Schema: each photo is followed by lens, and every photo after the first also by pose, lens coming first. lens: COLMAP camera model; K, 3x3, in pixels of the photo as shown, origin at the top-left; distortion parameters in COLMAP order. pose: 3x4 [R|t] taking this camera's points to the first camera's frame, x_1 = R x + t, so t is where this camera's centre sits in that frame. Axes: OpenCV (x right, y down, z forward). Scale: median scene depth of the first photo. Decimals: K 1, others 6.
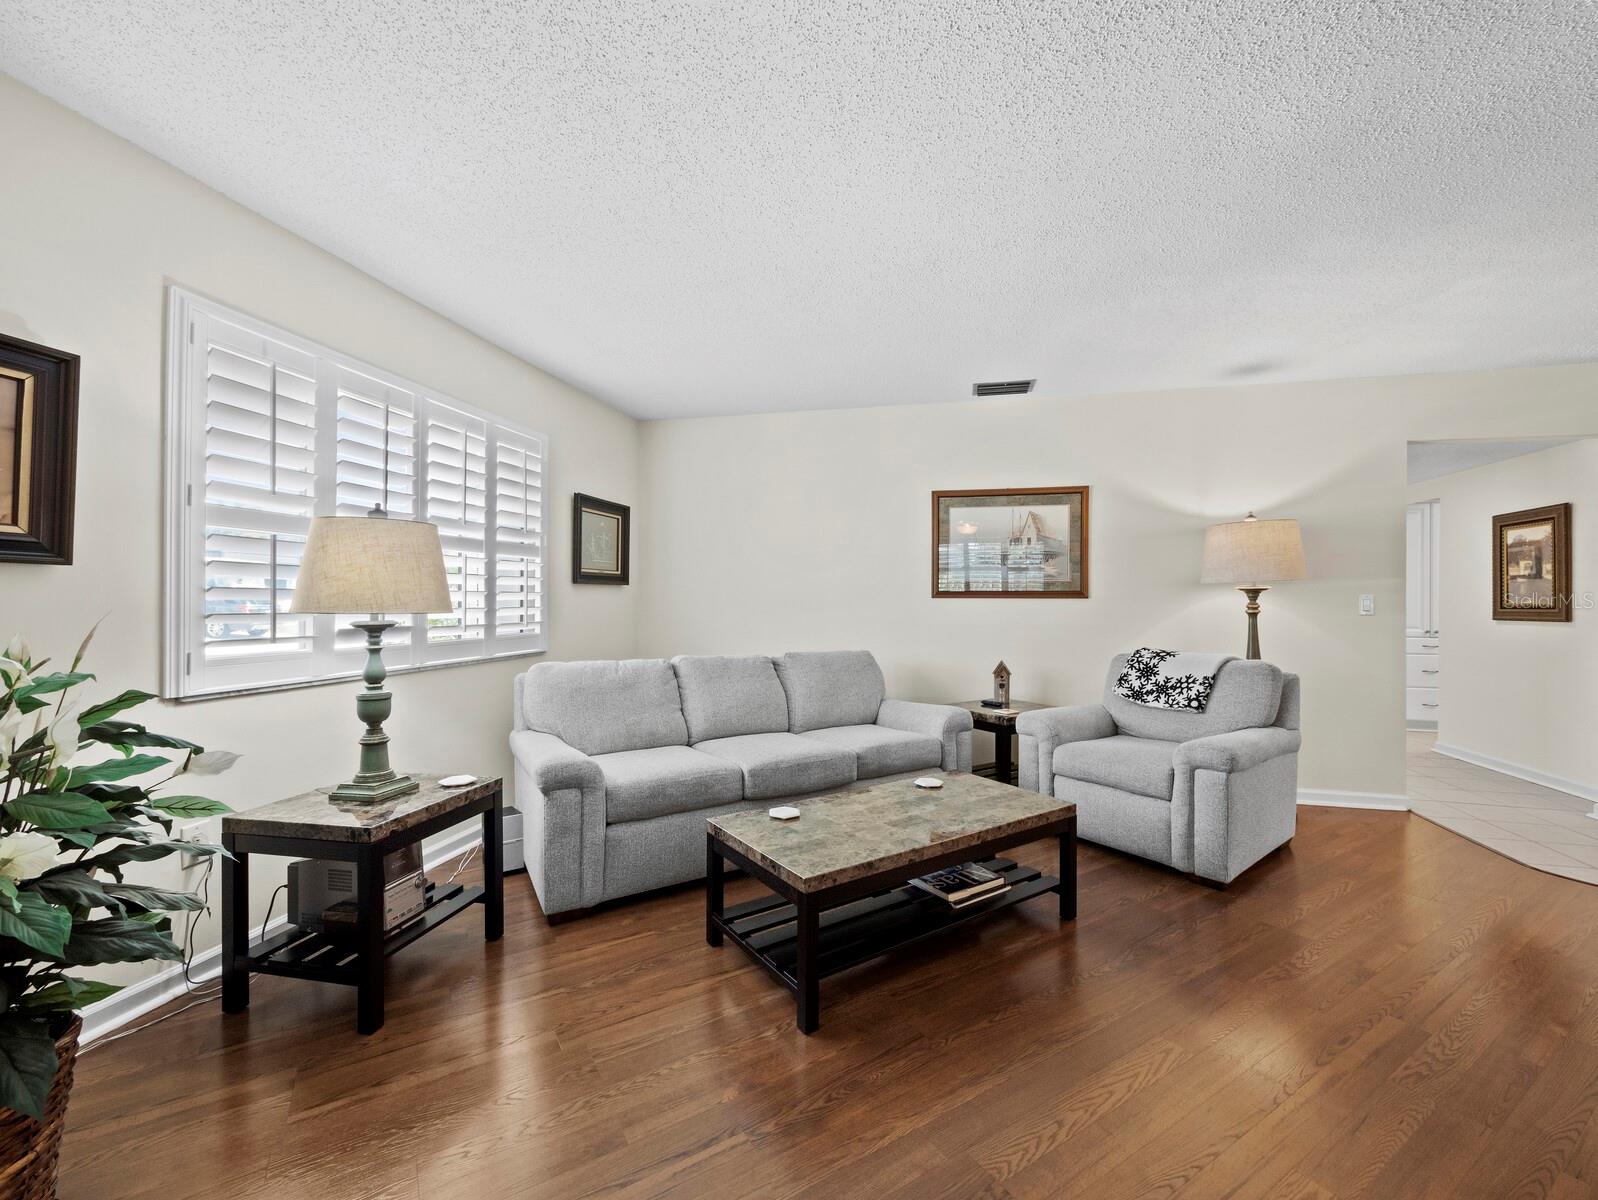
lens RADIAL K [[681.1, 0, 786.1], [0, 681.1, 595.8], [0, 0, 1]] dist [0.000128, 0.000459]
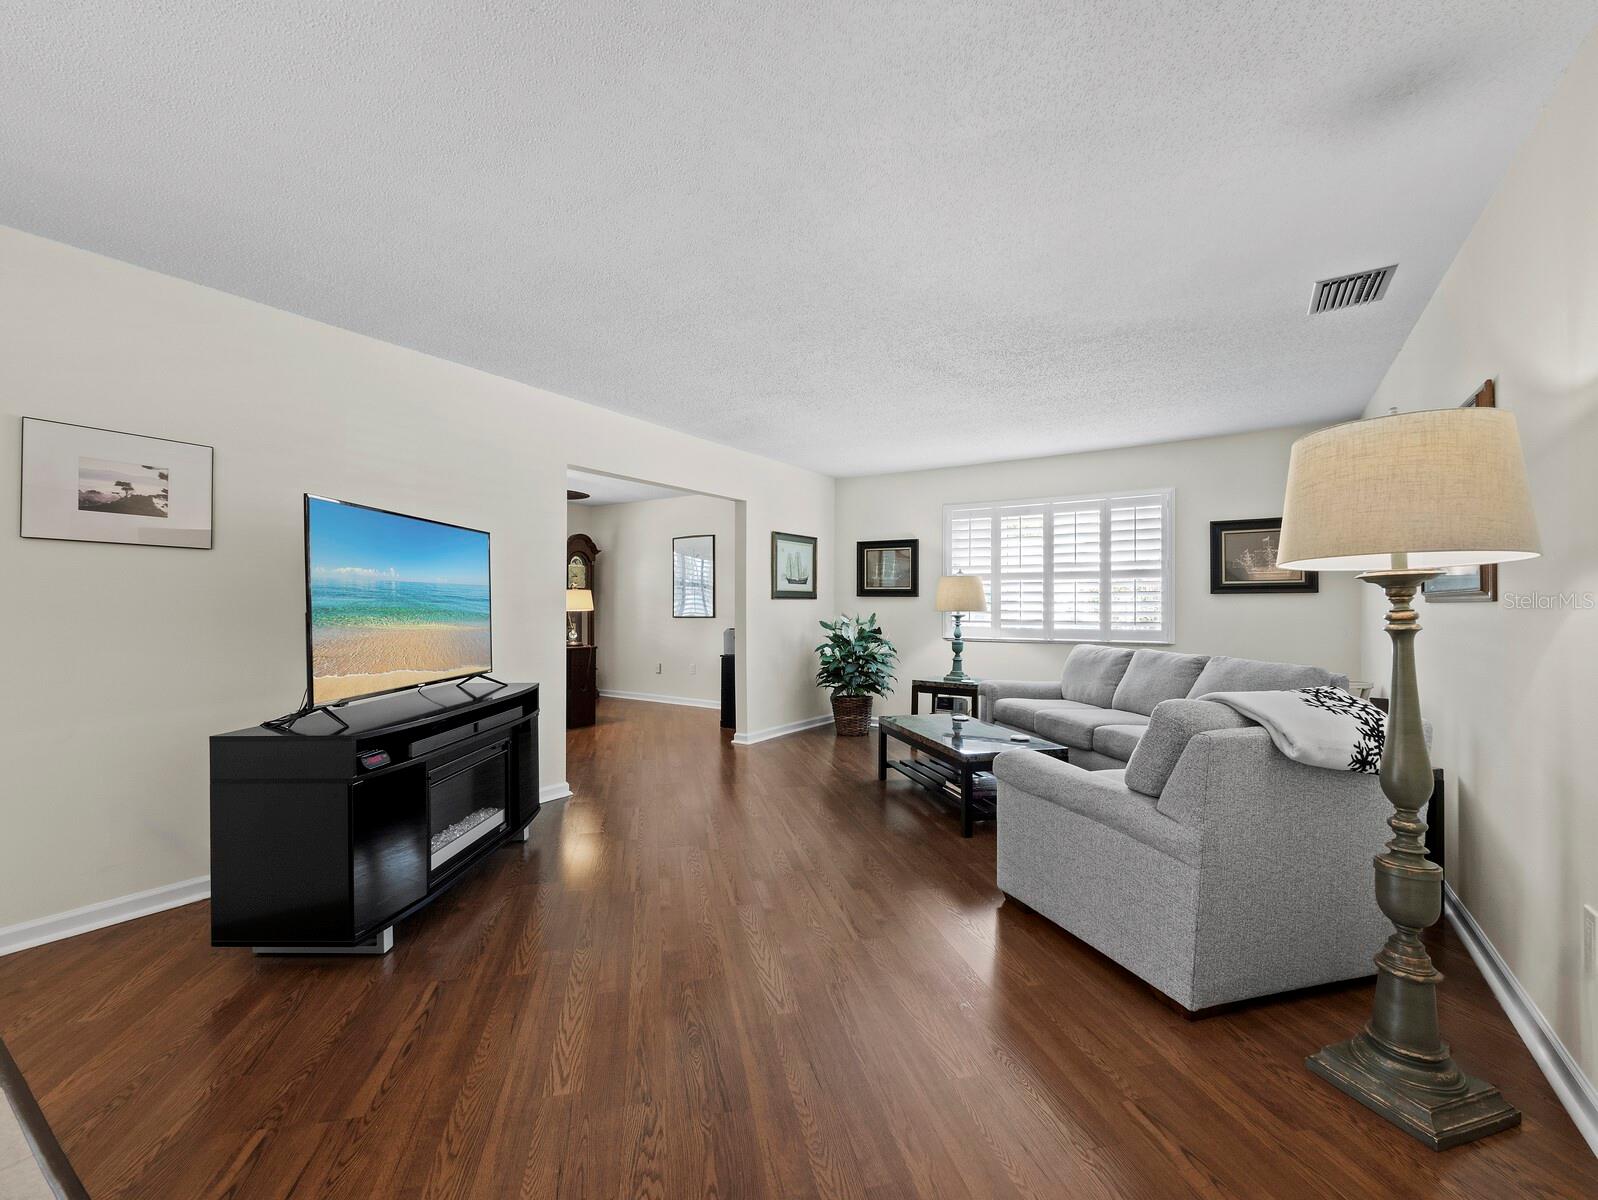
lens RADIAL K [[681.1, 0, 794.2], [0, 681.1, 603.1], [0, 0, 1]] dist [0.000128, 0.000459]
pose [[-0.358112, -0.008585, -0.933639, 1.400635], [0.002592, 0.999945, -0.010189, 0.011973], [0.933675, -0.006069, -0.358070, 0.901750]]
